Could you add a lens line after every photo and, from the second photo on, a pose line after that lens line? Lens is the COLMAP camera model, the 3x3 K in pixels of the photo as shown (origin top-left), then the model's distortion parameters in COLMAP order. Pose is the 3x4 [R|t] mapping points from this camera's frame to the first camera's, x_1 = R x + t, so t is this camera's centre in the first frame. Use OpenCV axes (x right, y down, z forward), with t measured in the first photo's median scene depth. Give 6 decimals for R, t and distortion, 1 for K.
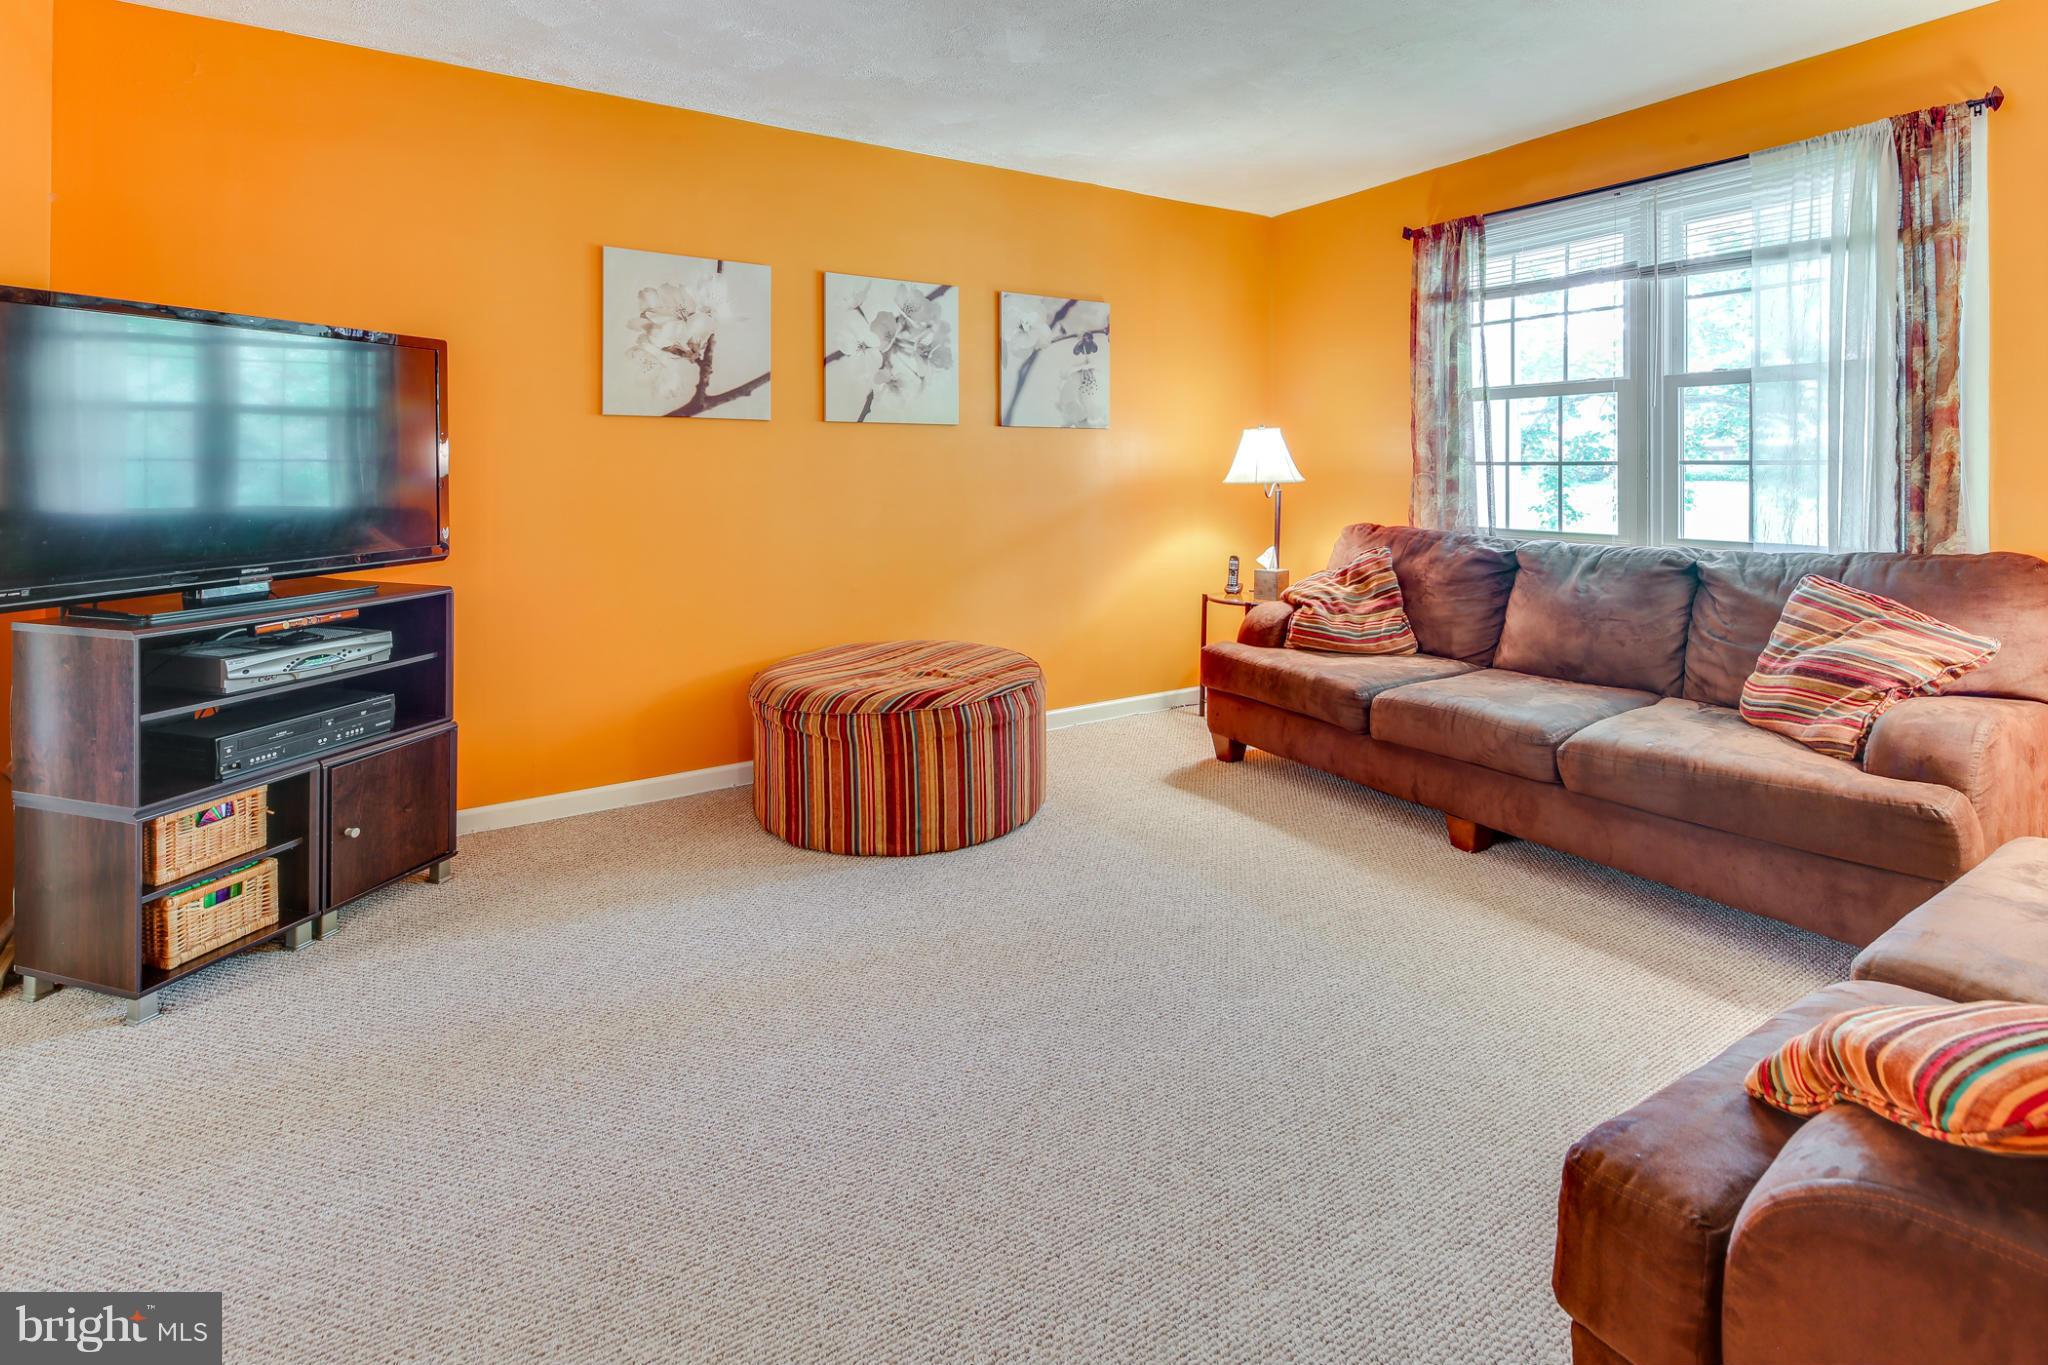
lens RADIAL K [[975.9, 0, 1026.1], [0, 975.9, 470.3], [0, 0, 1]] dist [0.026087, -0.010890]
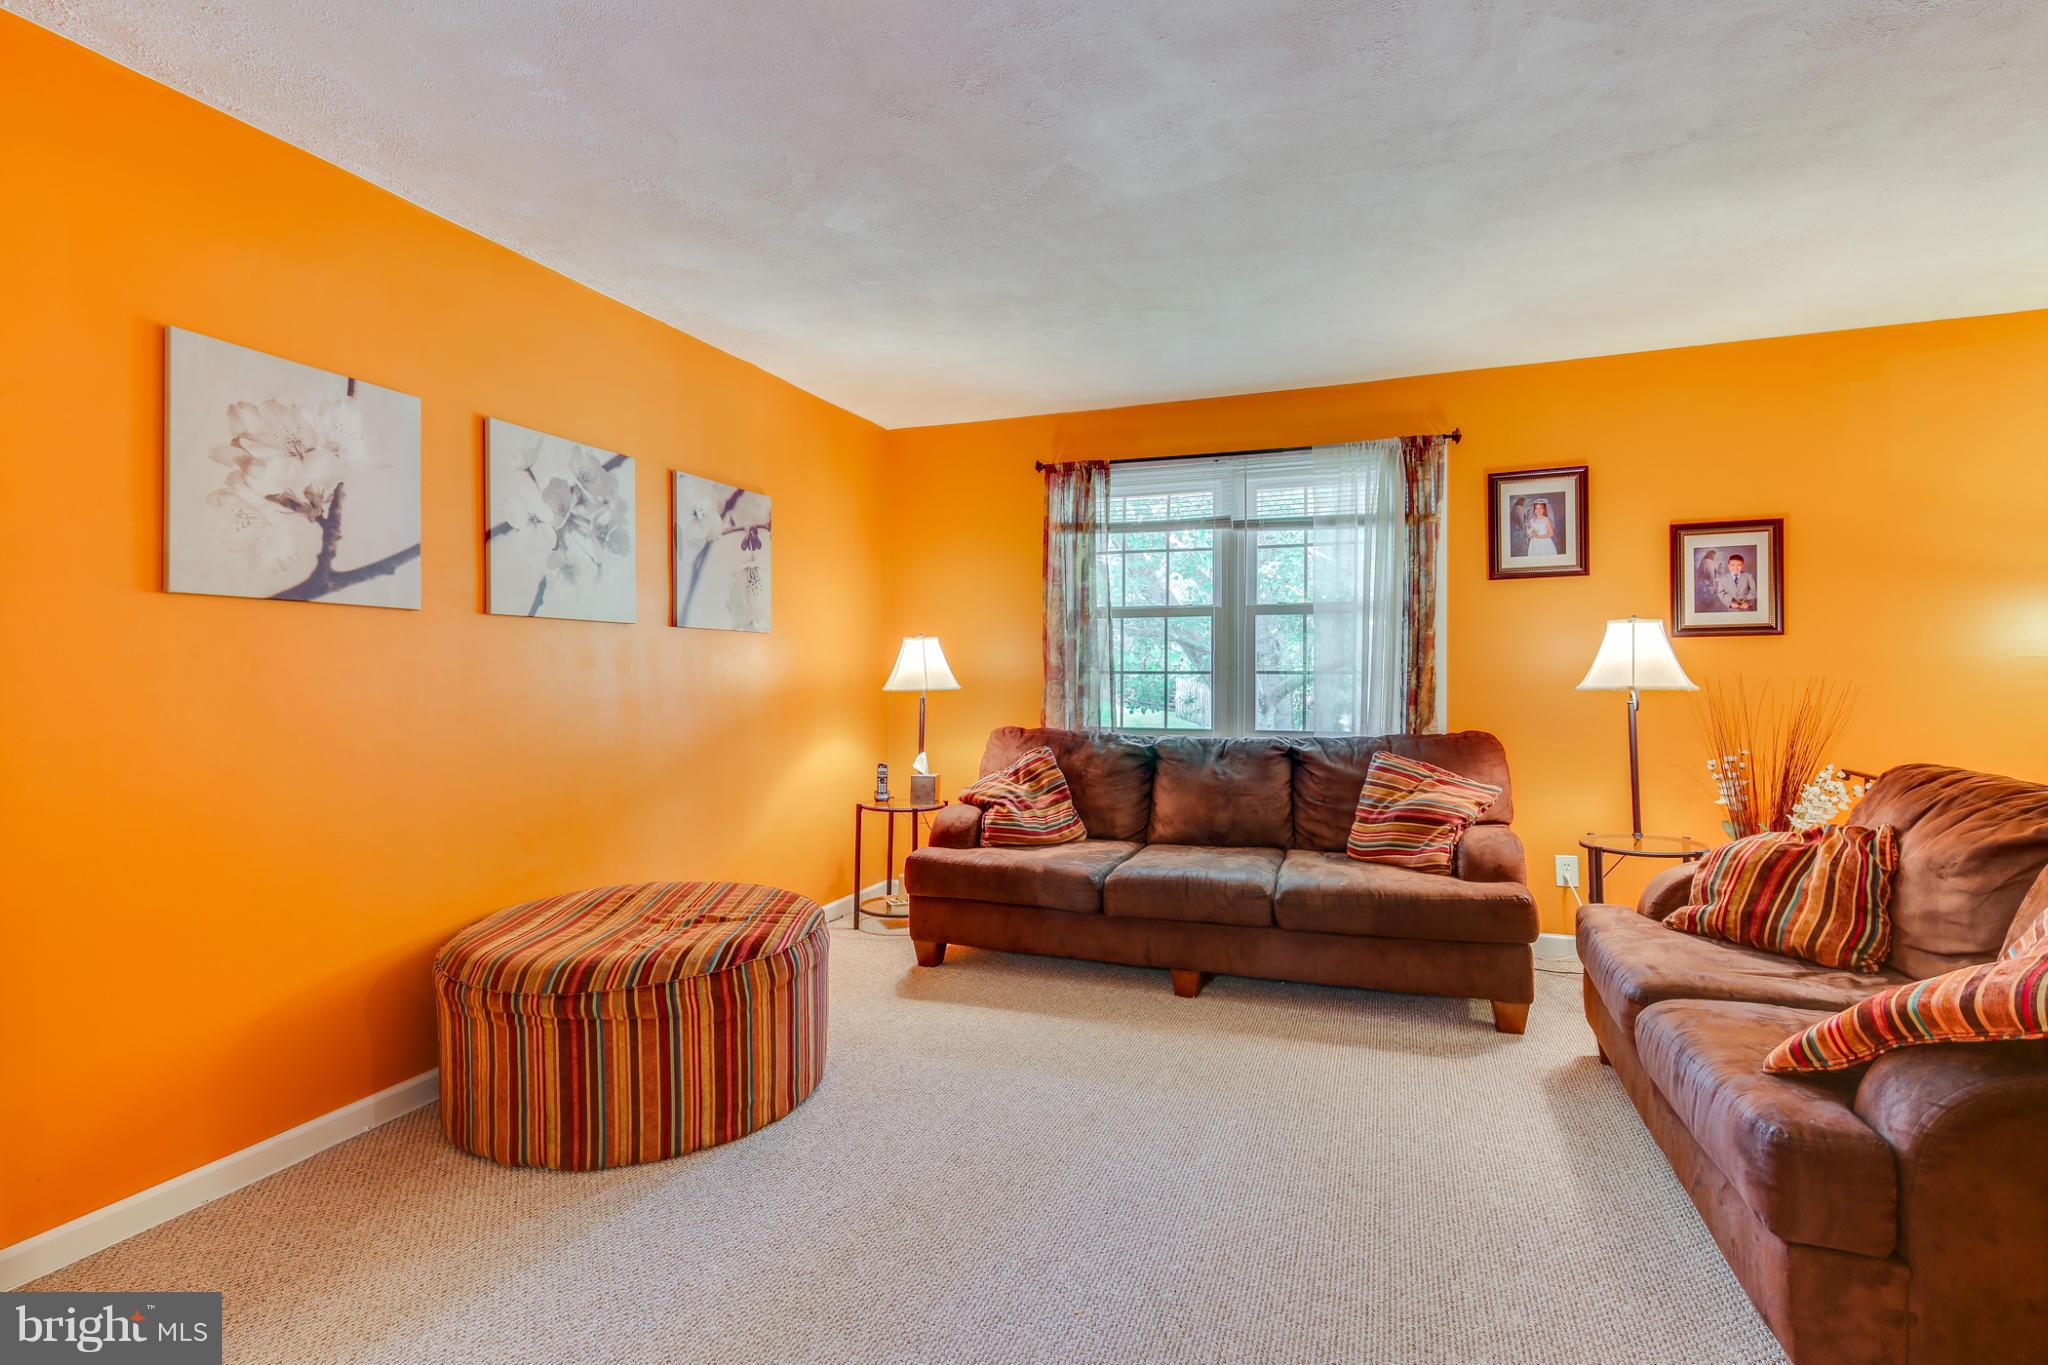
lens RADIAL K [[975.9, 0, 1032.8], [0, 975.9, 676.5], [0, 0, 1]] dist [0.026087, -0.010890]
pose [[0.790216, -0.000335, 0.612828, -0.369844], [0.000369, 1.000000, 0.000071, -0.001865], [-0.612828, 0.000170, 0.790216, 0.151449]]
